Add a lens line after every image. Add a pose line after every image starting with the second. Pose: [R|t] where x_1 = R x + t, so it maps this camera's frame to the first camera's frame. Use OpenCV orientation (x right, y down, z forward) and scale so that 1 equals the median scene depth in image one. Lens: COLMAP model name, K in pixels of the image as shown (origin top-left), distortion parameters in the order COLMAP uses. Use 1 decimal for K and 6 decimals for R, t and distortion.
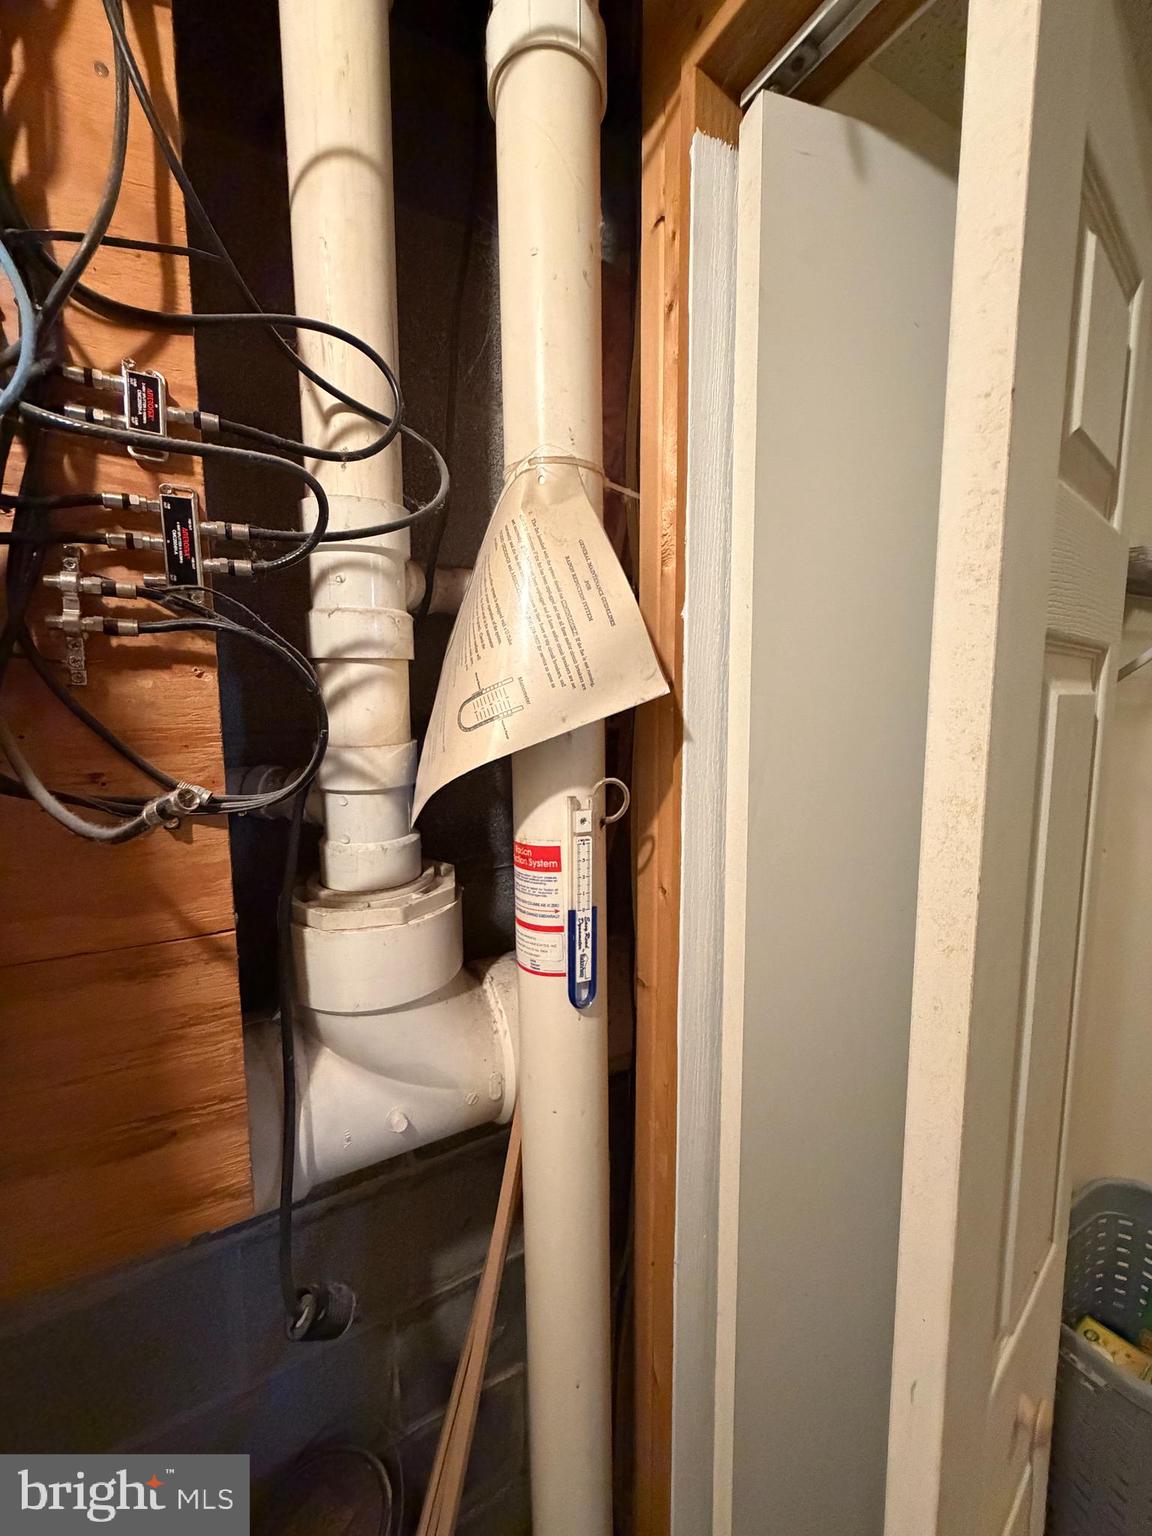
lens RADIAL K [[620.0, 0, 579.3], [0, 620.0, 766.3], [0, 0, 1]] dist [-0.001769, -0.000183]
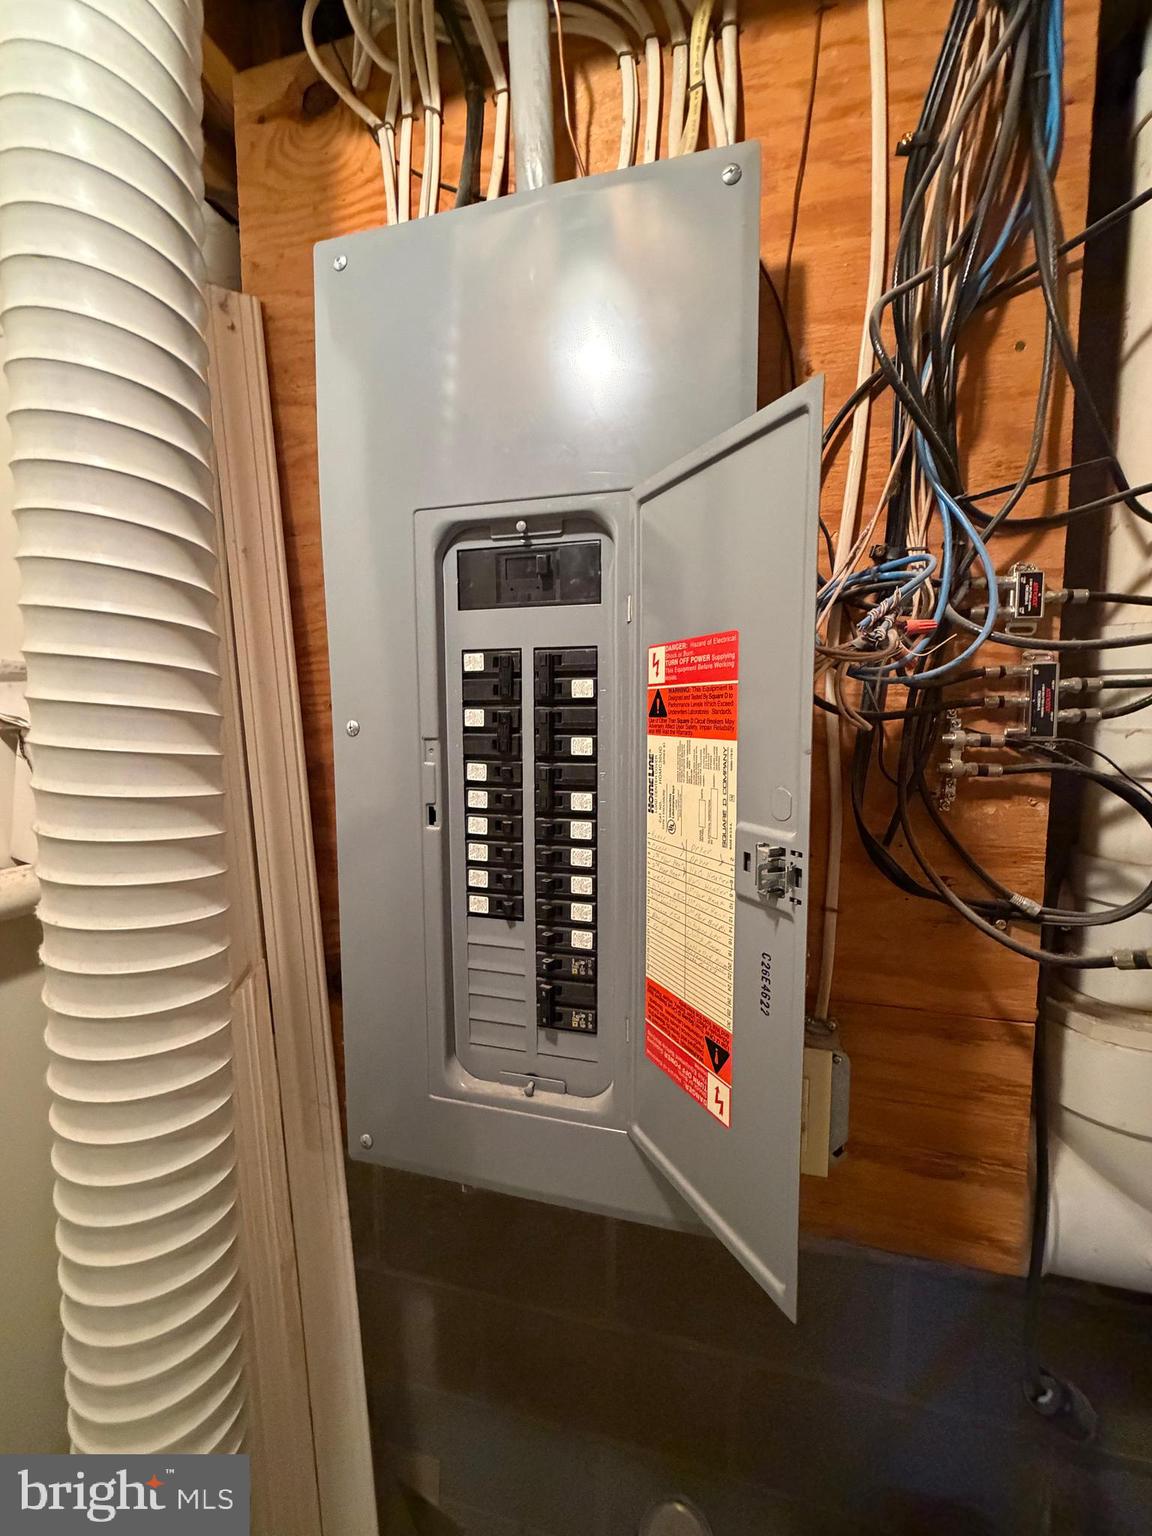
lens RADIAL K [[620.0, 0, 575.3], [0, 620.0, 768.1], [0, 0, 1]] dist [-0.001769, -0.000183]
pose [[0.706284, 0.059009, -0.705465, -0.404054], [-0.082545, 0.996587, 0.000719, -0.145960], [0.703099, 0.057725, 0.708745, -0.465087]]
